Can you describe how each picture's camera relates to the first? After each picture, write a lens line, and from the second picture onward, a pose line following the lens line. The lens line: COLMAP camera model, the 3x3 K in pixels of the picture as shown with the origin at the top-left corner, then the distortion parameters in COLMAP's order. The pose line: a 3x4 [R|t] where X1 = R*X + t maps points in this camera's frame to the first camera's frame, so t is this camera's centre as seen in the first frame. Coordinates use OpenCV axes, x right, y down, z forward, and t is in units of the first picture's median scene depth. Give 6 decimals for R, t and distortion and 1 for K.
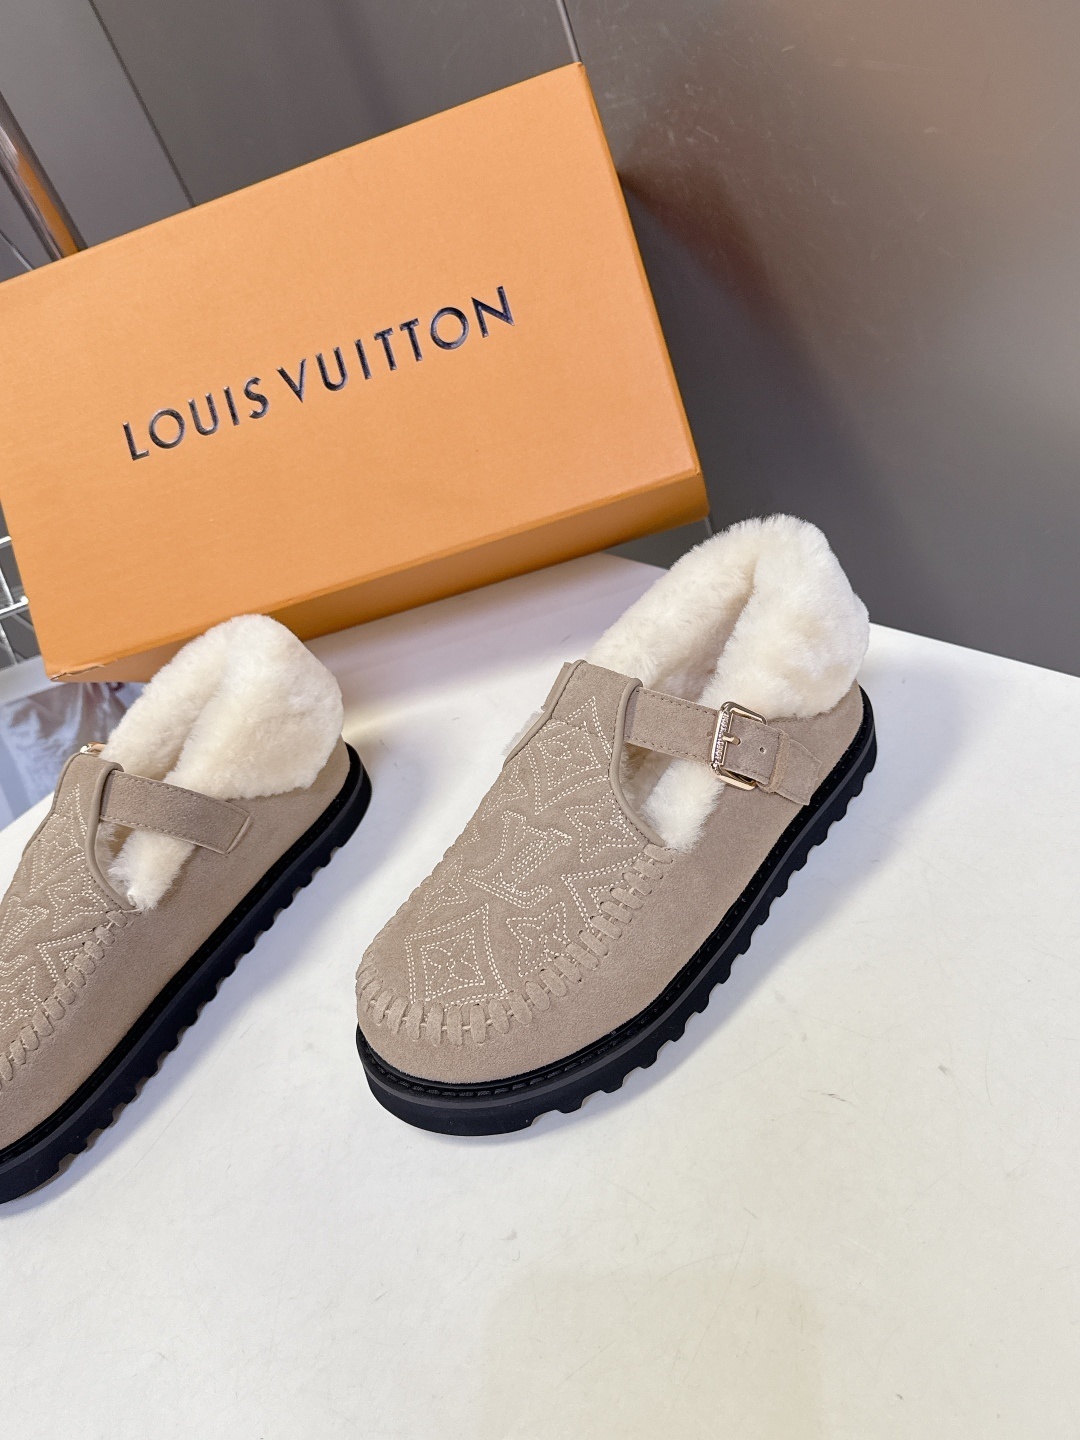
lens RADIAL K [[1371.1, 0, 540.0], [0, 1371.1, 720.0], [0, 0, 1]] dist [-0.018560, -0.020140]
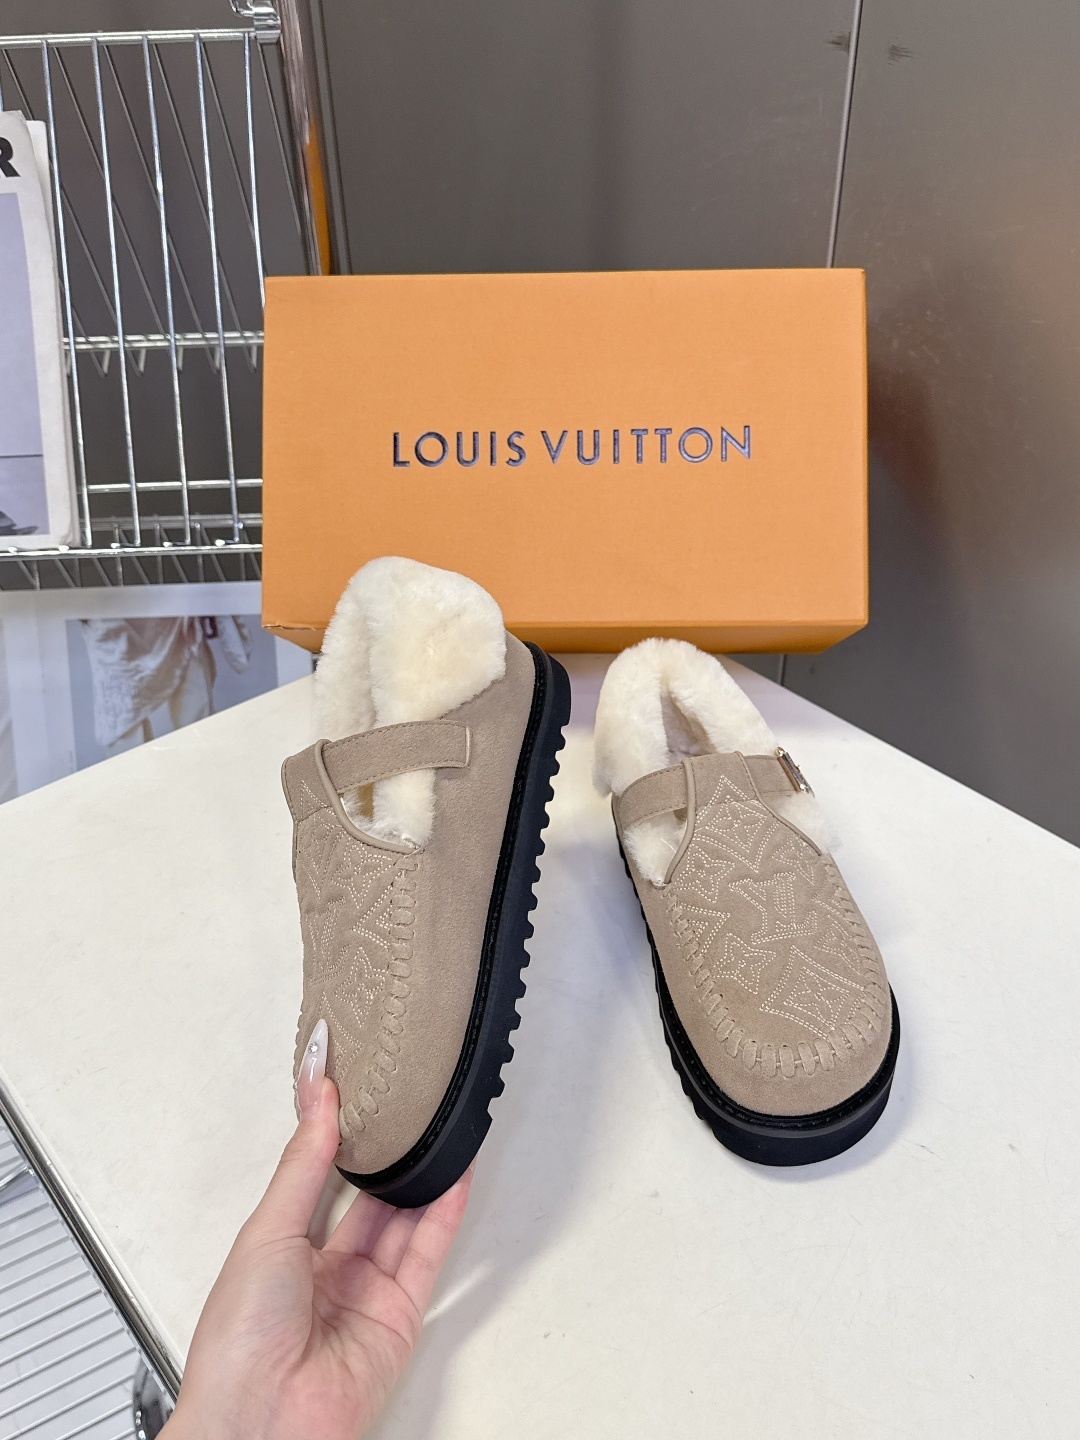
lens RADIAL K [[1371.1, 0, 540.0], [0, 1371.1, 720.0], [0, 0, 1]] dist [-0.018560, -0.020140]
pose [[0.951496, 0.283295, 0.119998, -0.261625], [-0.278055, 0.958769, -0.058718, 0.047002], [-0.131685, 0.022504, 0.991036, -0.144010]]
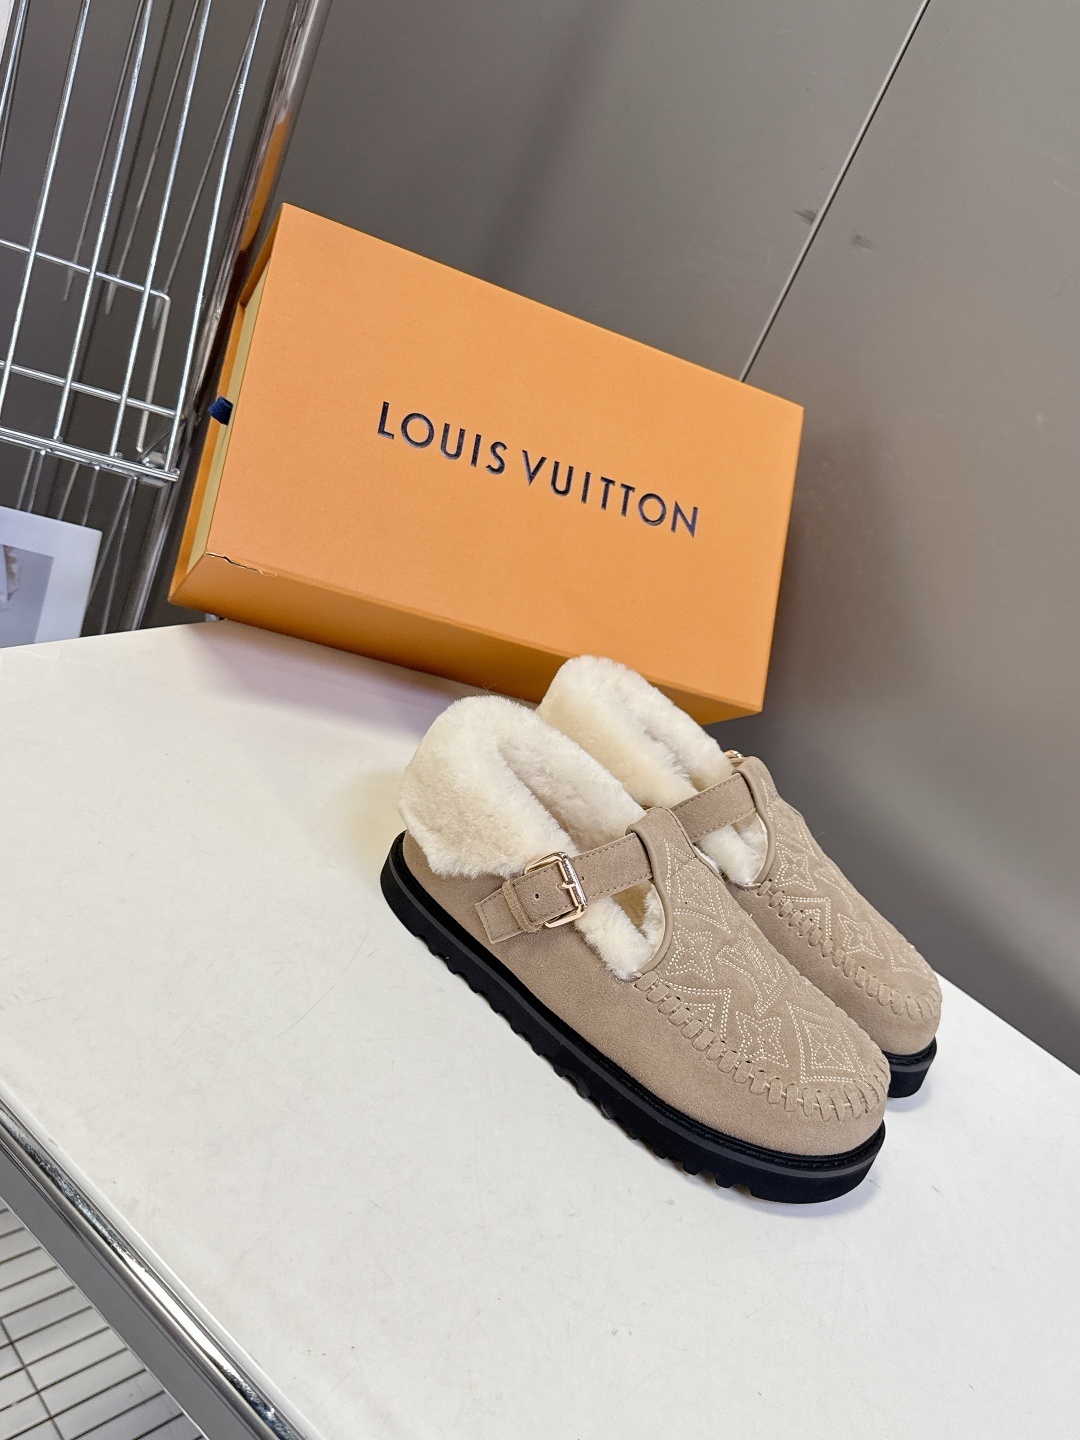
lens RADIAL K [[1371.1, 0, 540.0], [0, 1371.1, 720.0], [0, 0, 1]] dist [-0.018560, -0.020140]
pose [[0.726518, 0.513031, 0.457132, -0.594434], [-0.414101, 0.857775, -0.304536, 0.289591], [-0.548353, 0.031952, 0.835636, 0.024352]]
